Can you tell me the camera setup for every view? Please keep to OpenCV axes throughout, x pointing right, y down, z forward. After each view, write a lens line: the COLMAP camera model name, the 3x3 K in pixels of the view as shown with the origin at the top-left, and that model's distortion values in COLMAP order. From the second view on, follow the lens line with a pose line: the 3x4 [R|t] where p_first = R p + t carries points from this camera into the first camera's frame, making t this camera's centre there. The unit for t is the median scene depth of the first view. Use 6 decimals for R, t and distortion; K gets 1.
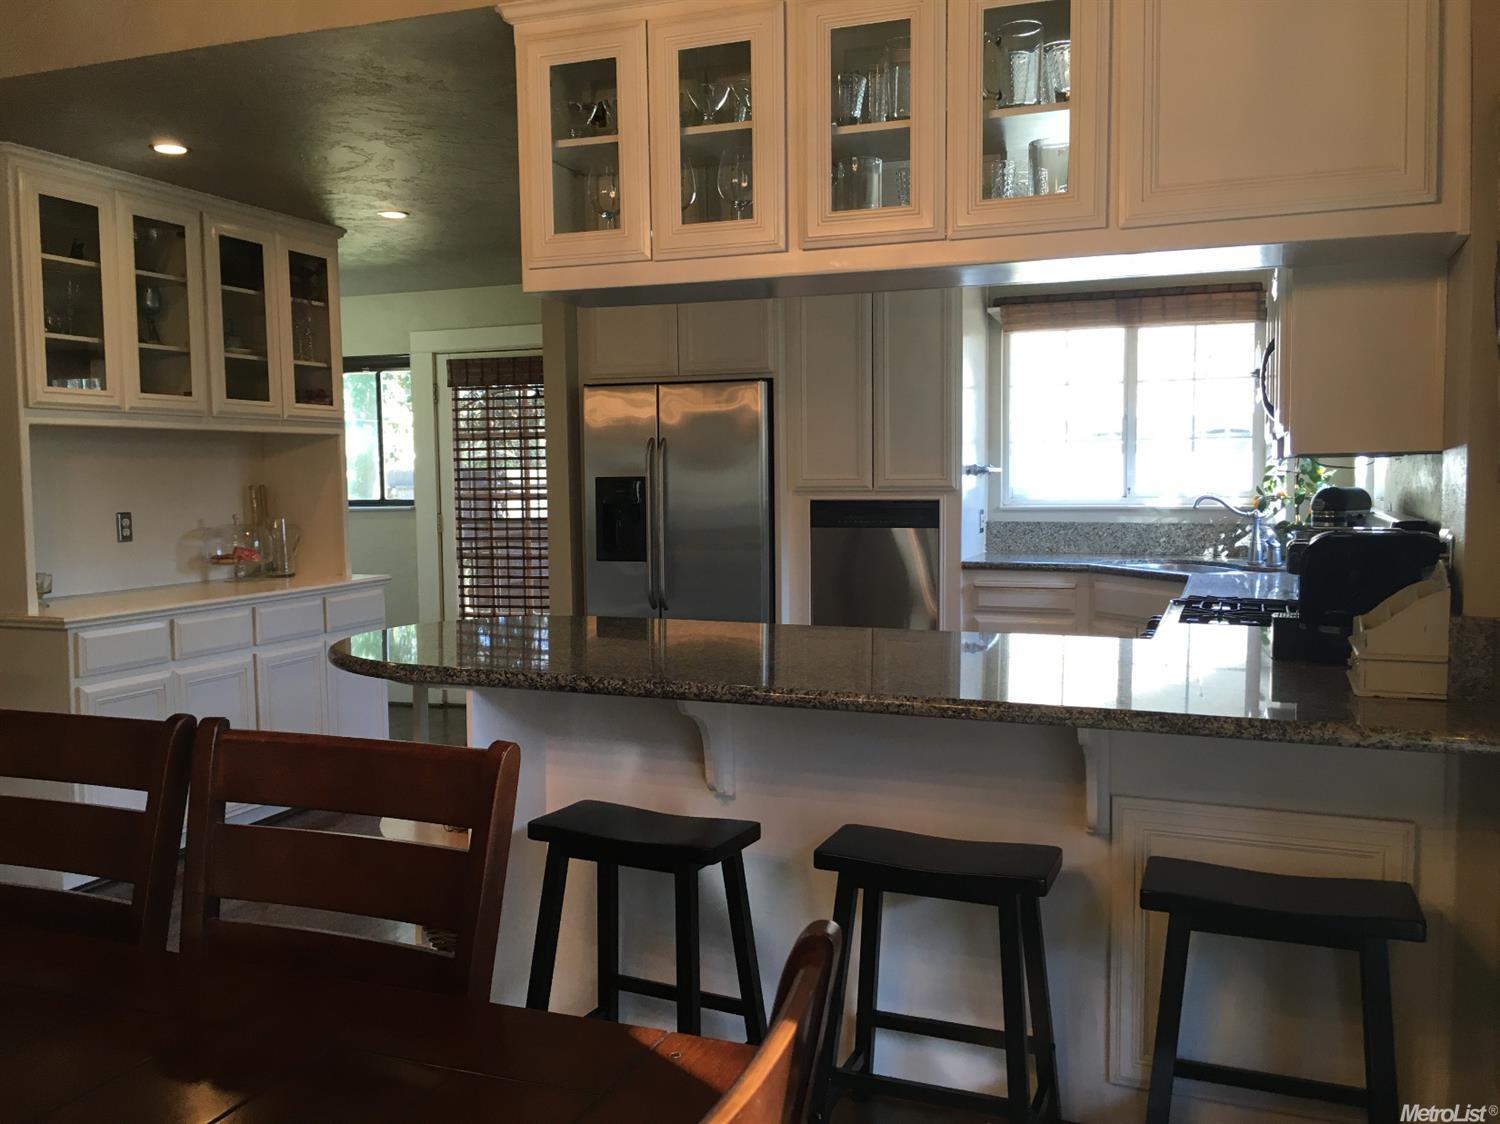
lens RADIAL K [[1277.3, 0, 742.2], [0, 1277.3, 564.0], [0, 0, 1]] dist [0.024116, -0.041797]
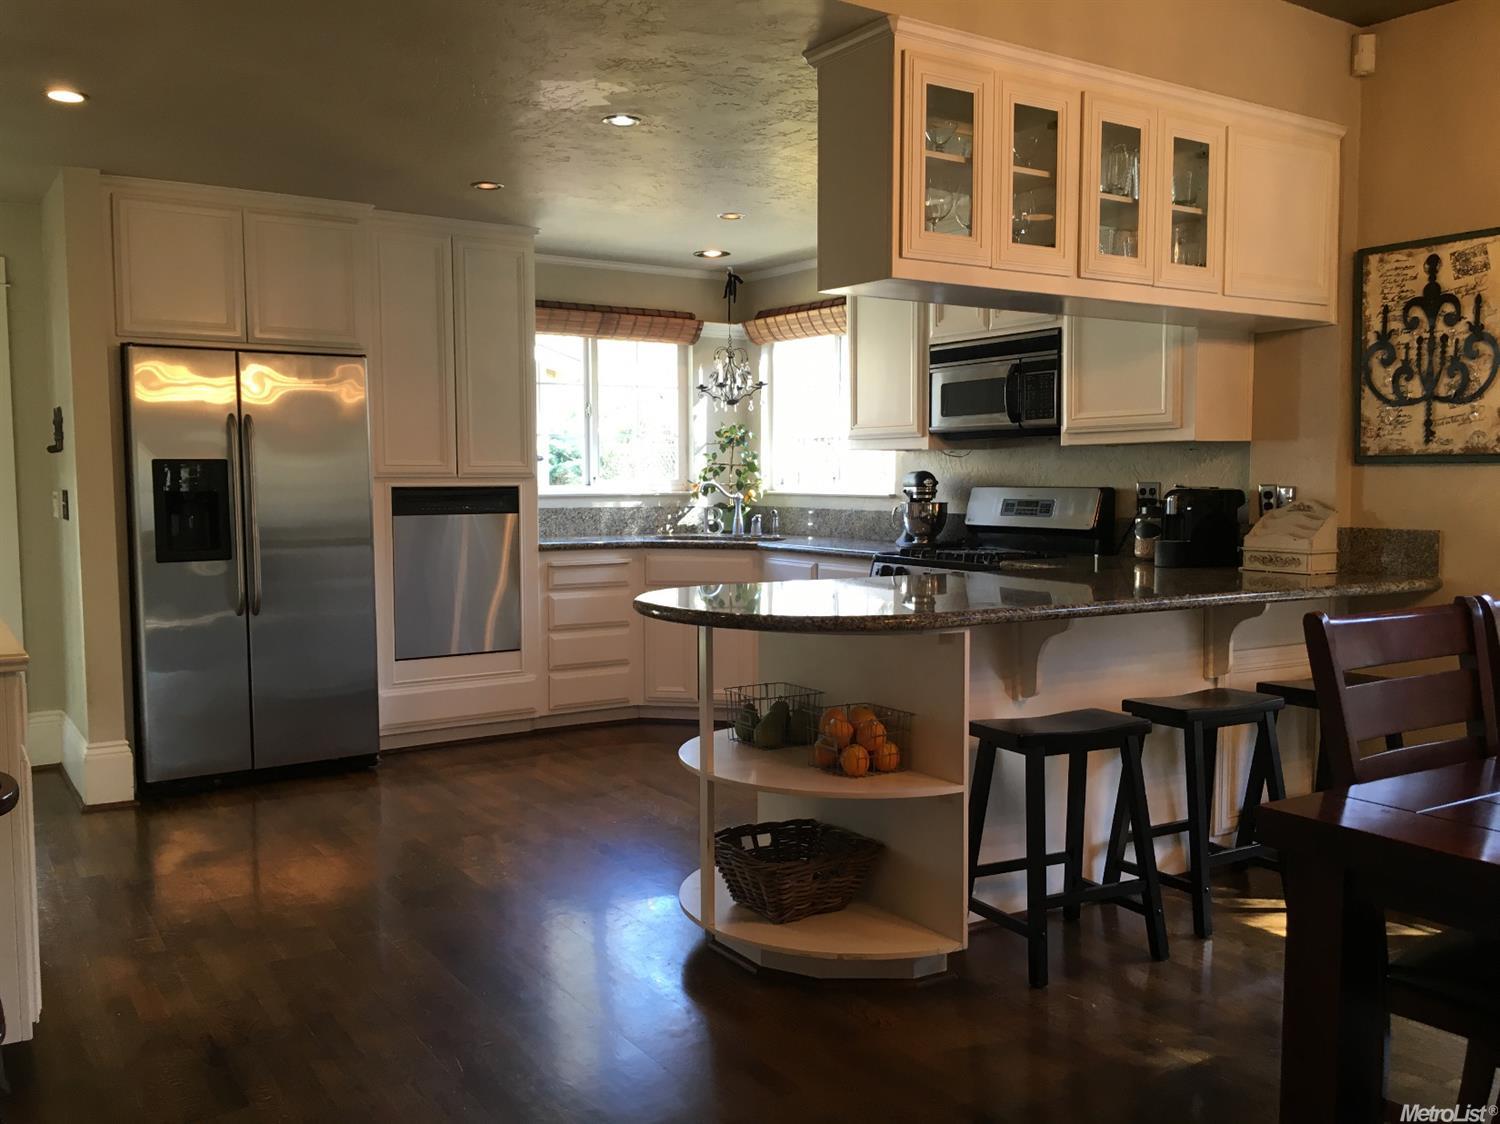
lens RADIAL K [[1277.3, 0, 742.7], [0, 1277.3, 565.0], [0, 0, 1]] dist [0.024116, -0.041797]
pose [[0.590780, -0.048959, 0.805346, -0.565807], [0.054966, 0.998280, 0.020366, 0.003075], [-0.804958, 0.032235, 0.592455, 0.225617]]
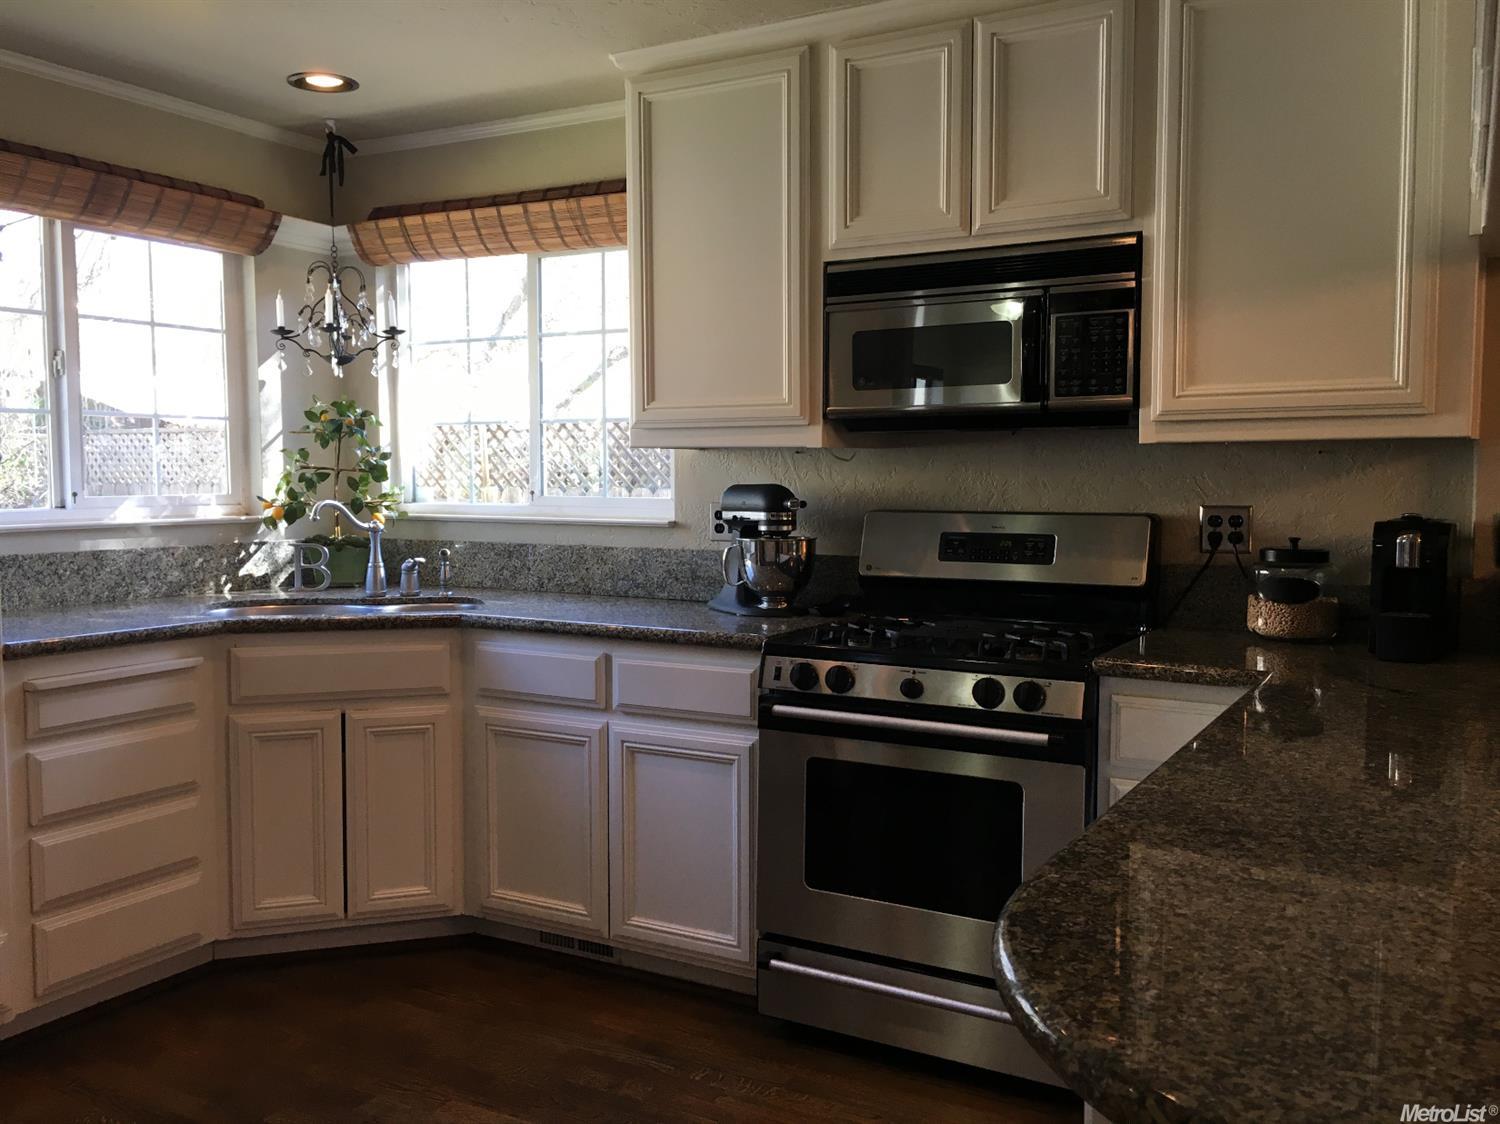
lens RADIAL K [[1277.3, 0, 756.4], [0, 1277.3, 575.5], [0, 0, 1]] dist [0.024116, -0.041797]
pose [[0.142852, -0.071772, 0.987138, -0.256395], [0.070756, 0.995556, 0.062145, -0.037085], [-0.987212, 0.060968, 0.147295, 0.622619]]
